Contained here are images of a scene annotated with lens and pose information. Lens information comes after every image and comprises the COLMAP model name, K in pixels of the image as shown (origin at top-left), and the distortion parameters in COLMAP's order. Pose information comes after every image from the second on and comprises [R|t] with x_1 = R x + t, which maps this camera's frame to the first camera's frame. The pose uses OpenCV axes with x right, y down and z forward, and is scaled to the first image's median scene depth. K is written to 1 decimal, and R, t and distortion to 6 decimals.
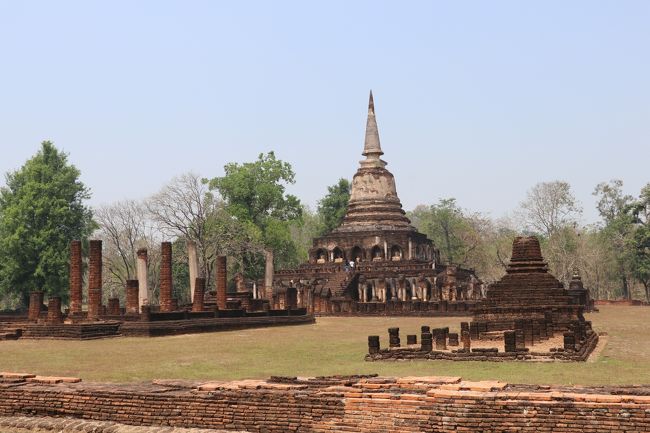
lens RADIAL K [[763.7, 0, 325.0], [0, 763.7, 216.5], [0, 0, 1]] dist [-0.018466, -0.005082]
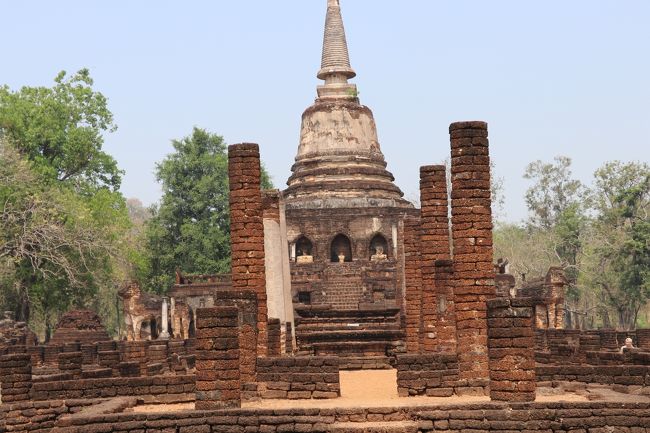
lens RADIAL K [[1038.4, 0, 320.6], [0, 1038.4, 217.3], [0, 0, 1]] dist [0.101853, 0.092797]
pose [[0.933658, 0.030066, 0.356901, -0.234859], [-0.027874, 0.999548, -0.011285, 0.034874], [-0.357079, 0.000588, 0.934074, 0.293527]]
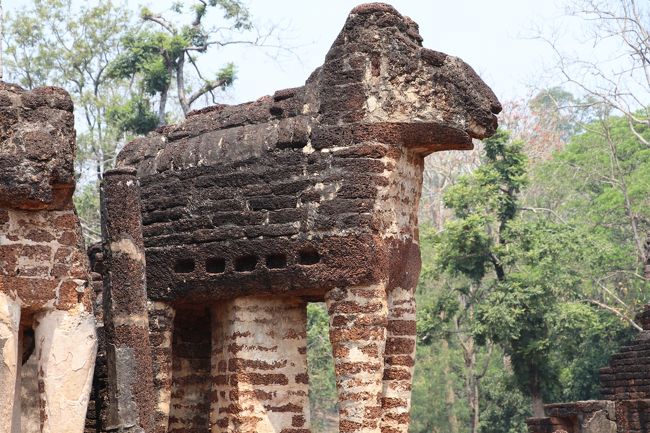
lens RADIAL K [[2087.7, 0, 323.6], [0, 2087.7, 230.8], [0, 0, 1]] dist [0.799667, 0.820264]
pose [[0.661460, 0.071972, 0.746519, 0.005504], [-0.050940, 0.997397, -0.051024, 0.082474], [-0.748248, -0.004278, 0.663405, 0.743948]]
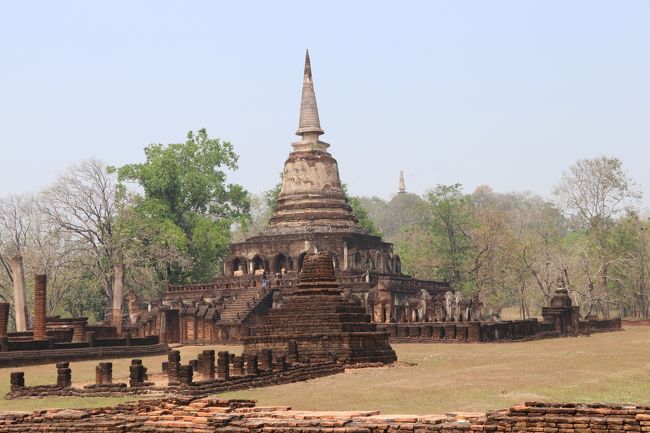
lens RADIAL K [[1069.1, 0, 325.0], [0, 1069.1, 216.5], [0, 0, 1]] dist [0.153623, 0.000122]
pose [[0.998462, -0.016936, -0.052782, 0.140915], [0.017700, 0.999745, 0.014034, -0.013312], [0.052531, -0.014947, 0.998507, -0.087389]]
